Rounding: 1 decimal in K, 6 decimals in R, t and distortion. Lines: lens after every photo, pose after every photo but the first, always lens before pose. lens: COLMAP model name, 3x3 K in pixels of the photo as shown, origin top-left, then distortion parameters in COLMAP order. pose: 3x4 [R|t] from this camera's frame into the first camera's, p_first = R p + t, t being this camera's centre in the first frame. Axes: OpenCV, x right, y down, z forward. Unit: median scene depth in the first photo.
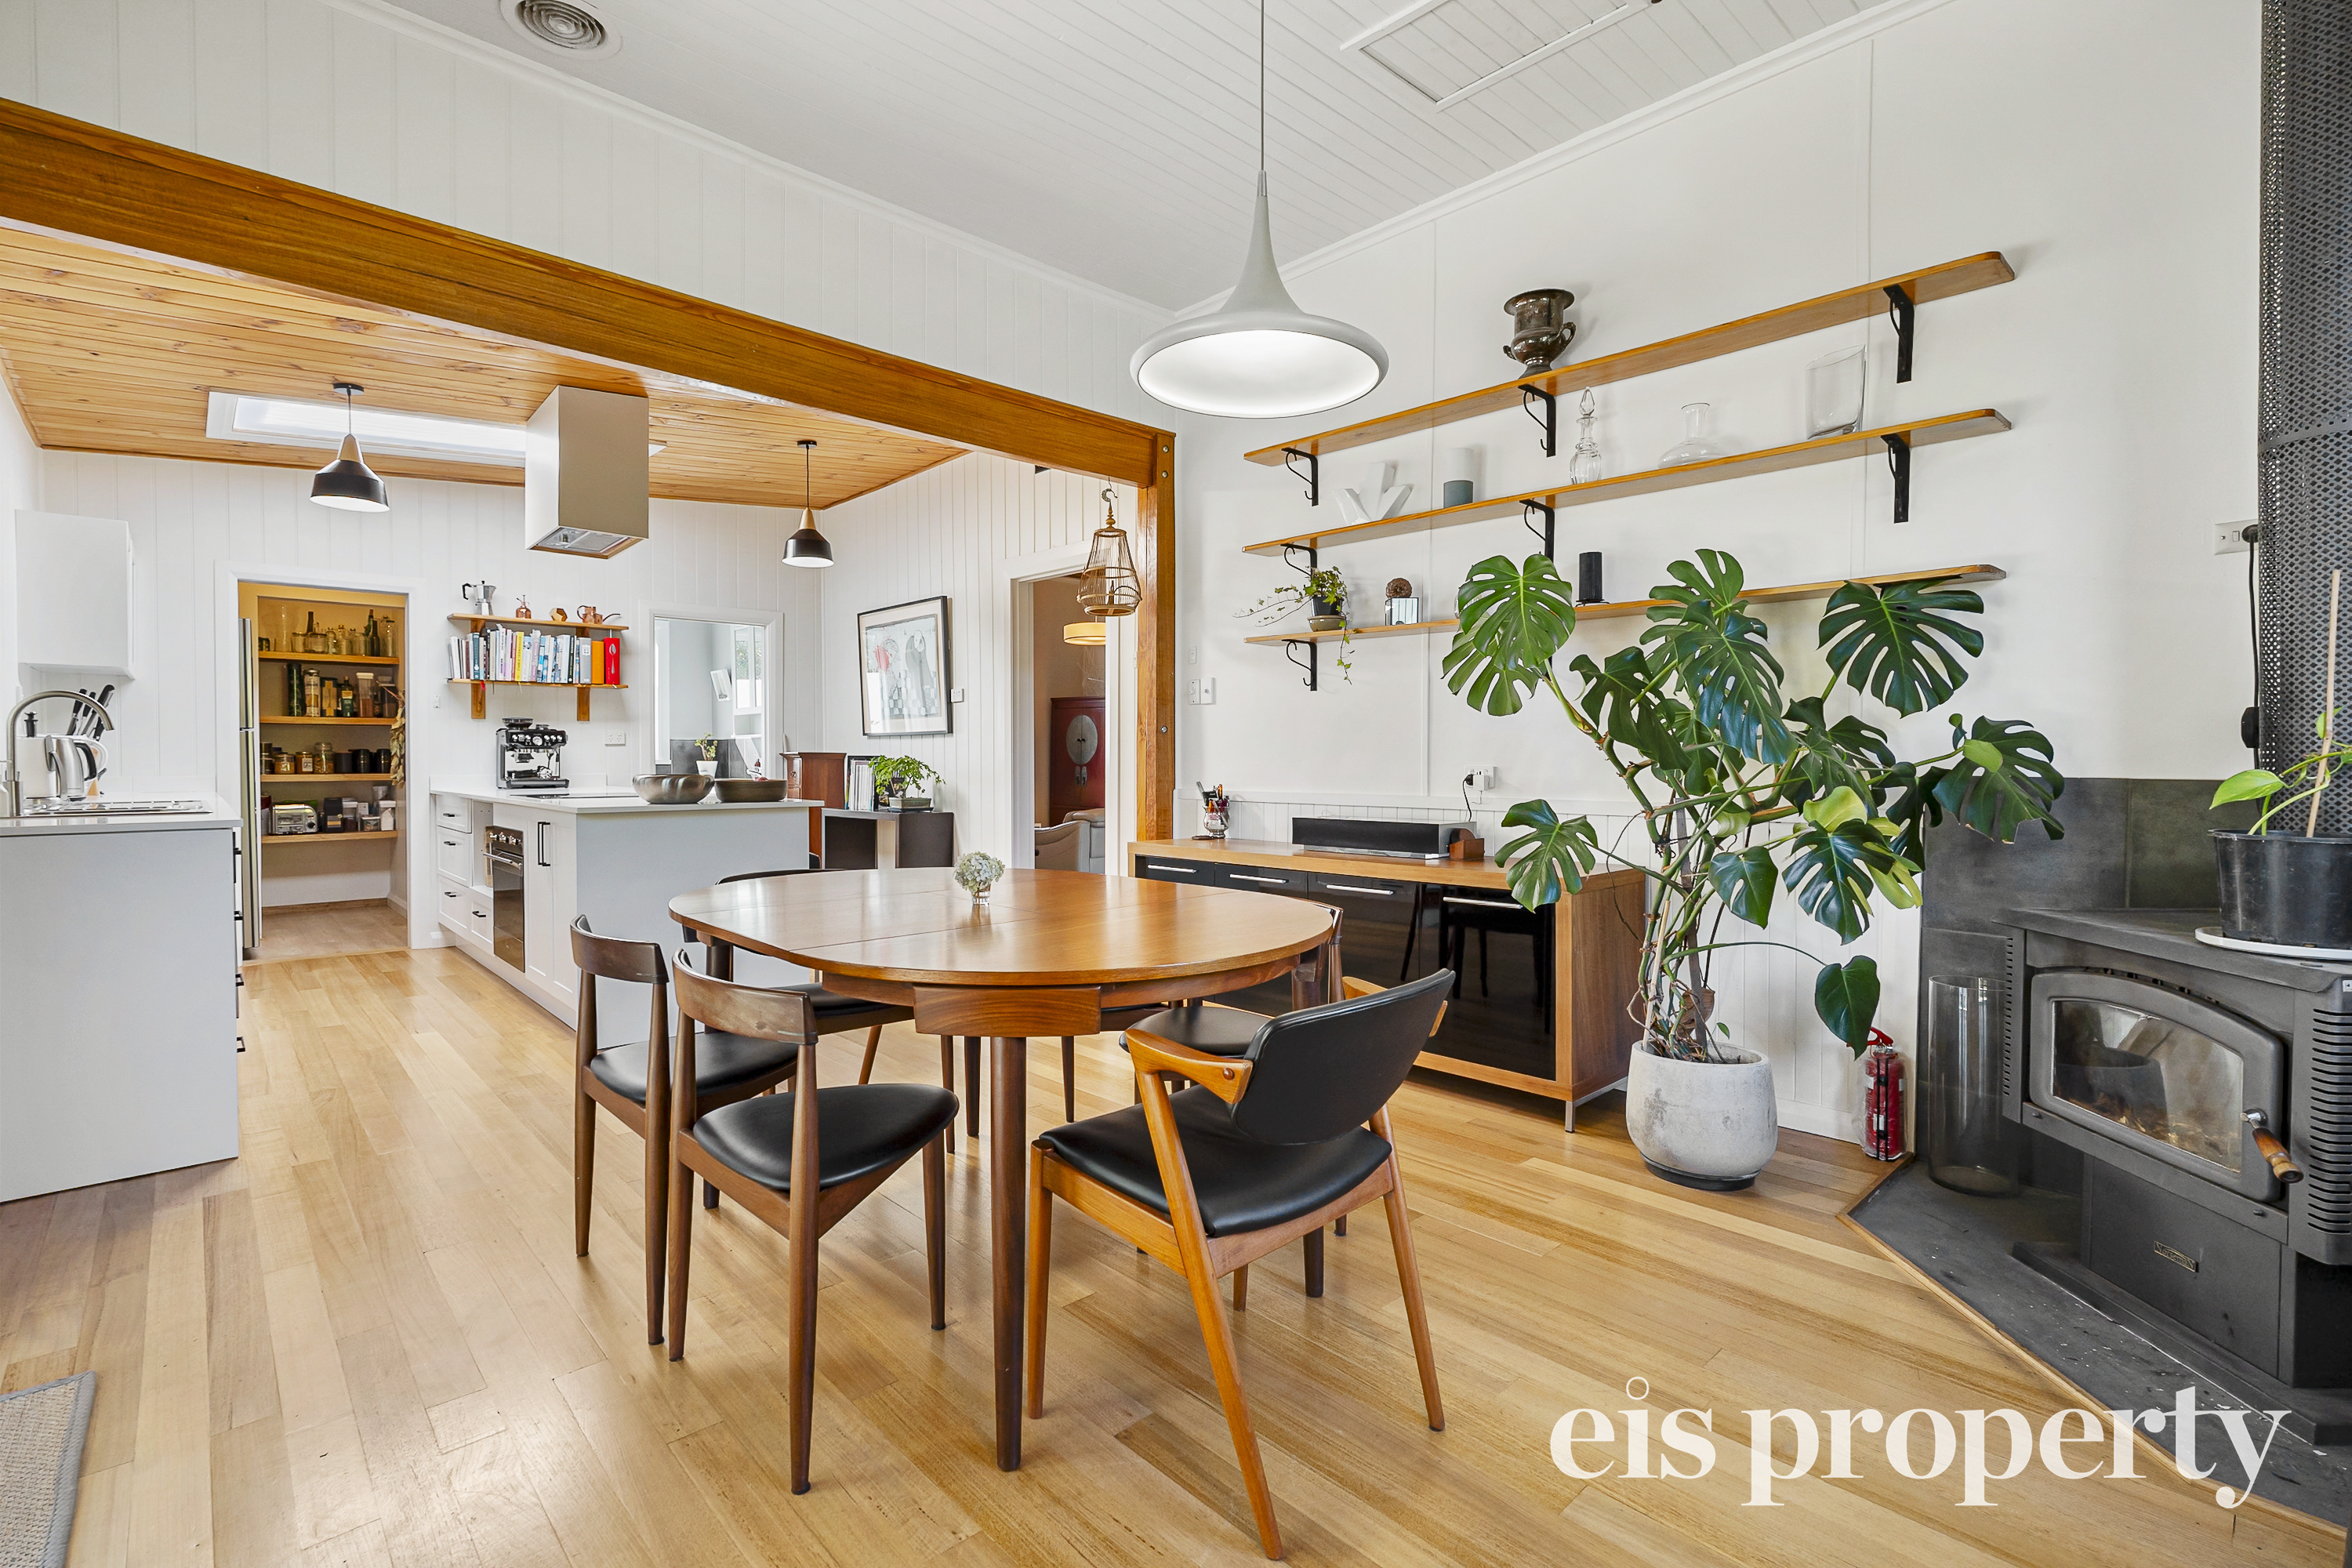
lens RADIAL K [[1094.1, 0, 1172.8], [0, 1094.1, 759.3], [0, 0, 1]] dist [-0.005232, -0.001595]
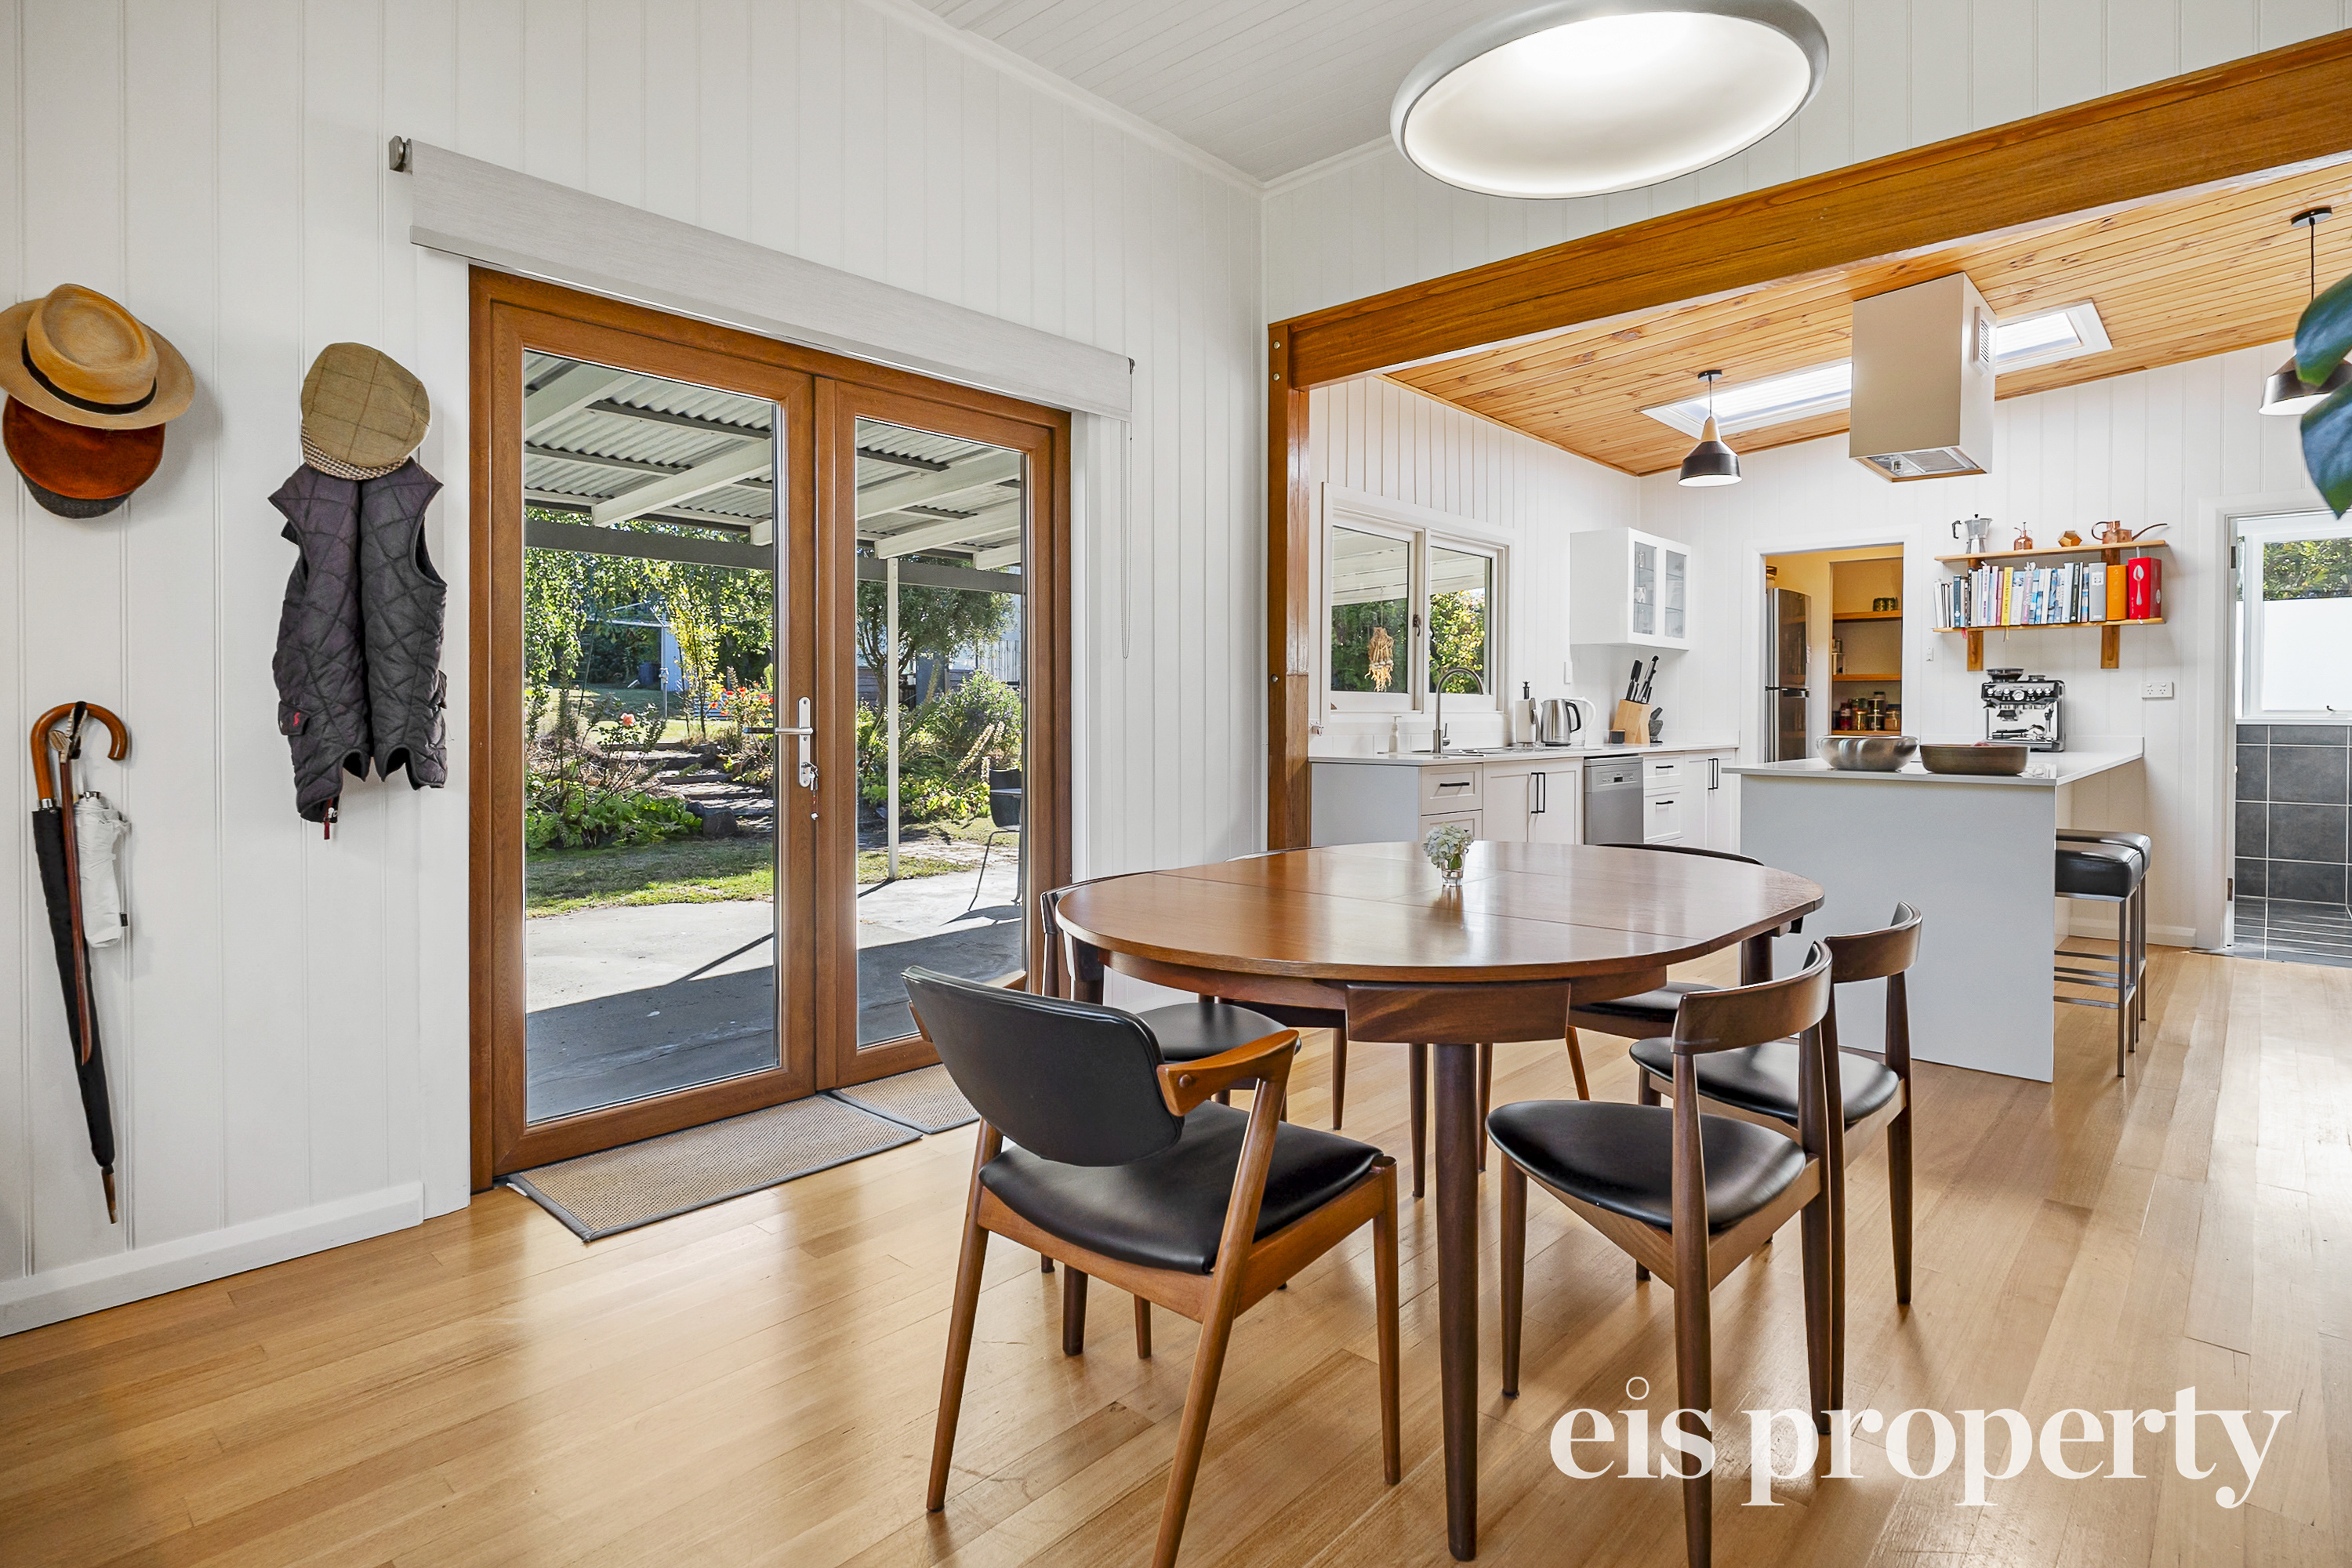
lens RADIAL K [[1149.0, 0, 1103.5], [0, 1149.0, 712.9], [0, 0, 1]] dist [0.000446, 0.000772]
pose [[0.042061, 0.001638, -0.999114, 0.271018], [-0.003594, 0.999992, 0.001488, -0.001790], [0.999109, 0.003528, 0.042067, 0.255926]]
